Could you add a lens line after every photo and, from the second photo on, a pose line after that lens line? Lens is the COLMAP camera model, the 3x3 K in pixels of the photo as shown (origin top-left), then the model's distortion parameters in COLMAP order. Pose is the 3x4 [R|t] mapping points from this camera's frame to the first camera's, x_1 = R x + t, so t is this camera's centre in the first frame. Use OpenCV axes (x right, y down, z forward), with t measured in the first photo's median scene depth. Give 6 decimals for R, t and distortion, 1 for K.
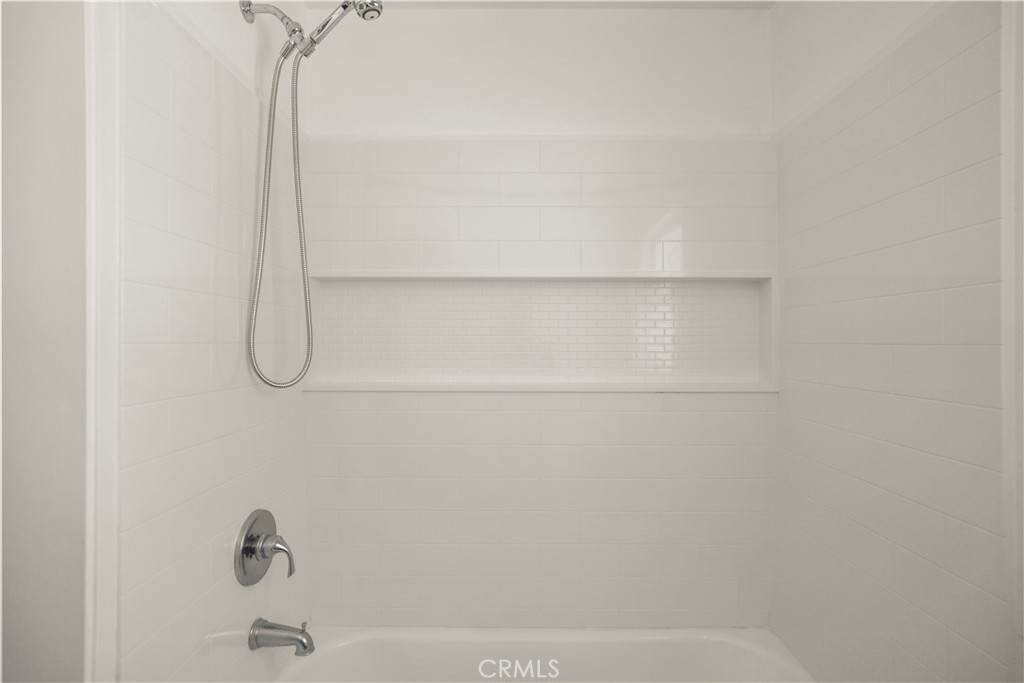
lens RADIAL K [[481.8, 0, 512.9], [0, 481.8, 340.4], [0, 0, 1]] dist [-0.015751, 0.005439]
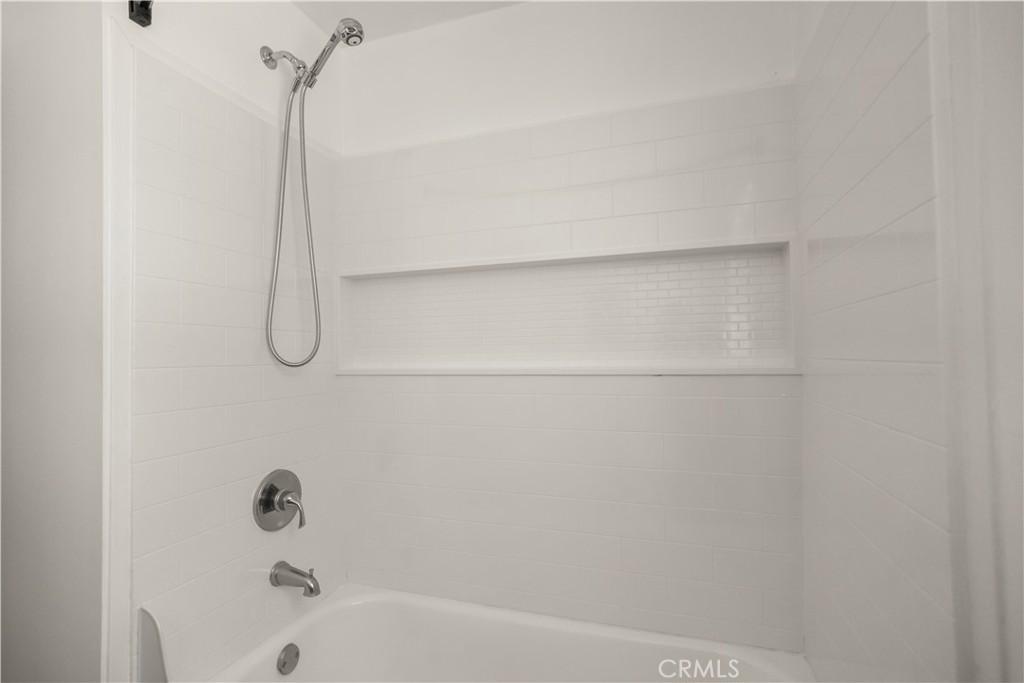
lens RADIAL K [[481.8, 0, 510.5], [0, 481.8, 343.7], [0, 0, 1]] dist [-0.015751, 0.005439]
pose [[0.950738, -0.022630, -0.309170, 0.395183], [0.016808, 0.999628, -0.021483, 0.076536], [0.309541, 0.015228, 0.950764, 0.035599]]
